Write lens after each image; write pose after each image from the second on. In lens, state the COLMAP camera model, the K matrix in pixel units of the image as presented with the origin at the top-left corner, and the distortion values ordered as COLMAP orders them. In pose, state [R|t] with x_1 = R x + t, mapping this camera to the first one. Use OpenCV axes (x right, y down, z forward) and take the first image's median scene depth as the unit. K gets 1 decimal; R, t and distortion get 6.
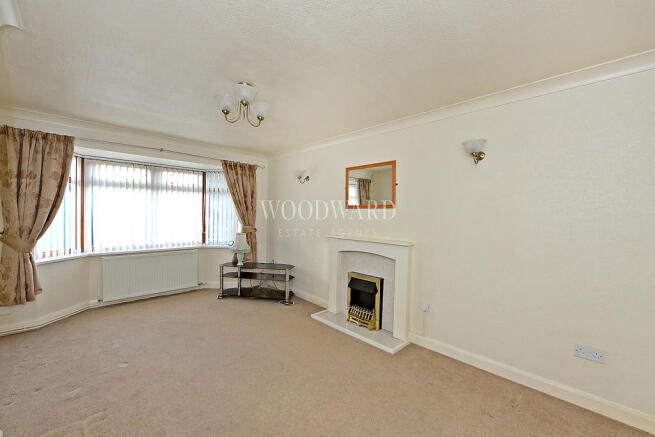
lens RADIAL K [[262.4, 0, 327.7], [0, 262.4, 211.4], [0, 0, 1]] dist [-0.000160, -0.000033]
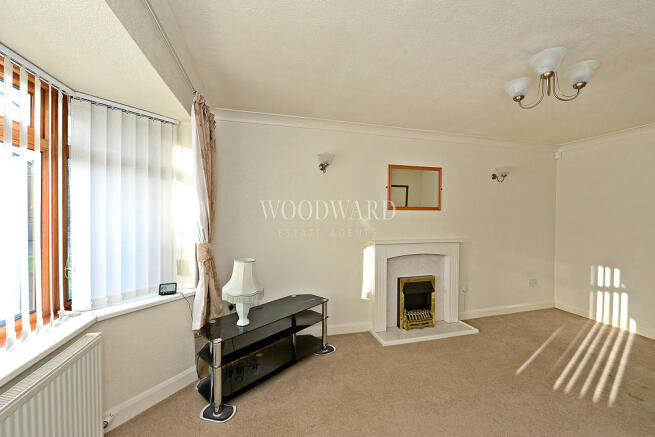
lens RADIAL K [[262.4, 0, 327.7], [0, 262.4, 211.4], [0, 0, 1]] dist [-0.000160, -0.000033]
pose [[0.484412, -0.004187, 0.874830, -0.906674], [-0.000087, 0.999988, 0.004834, -0.010808], [-0.874840, -0.002417, 0.484406, 0.821701]]
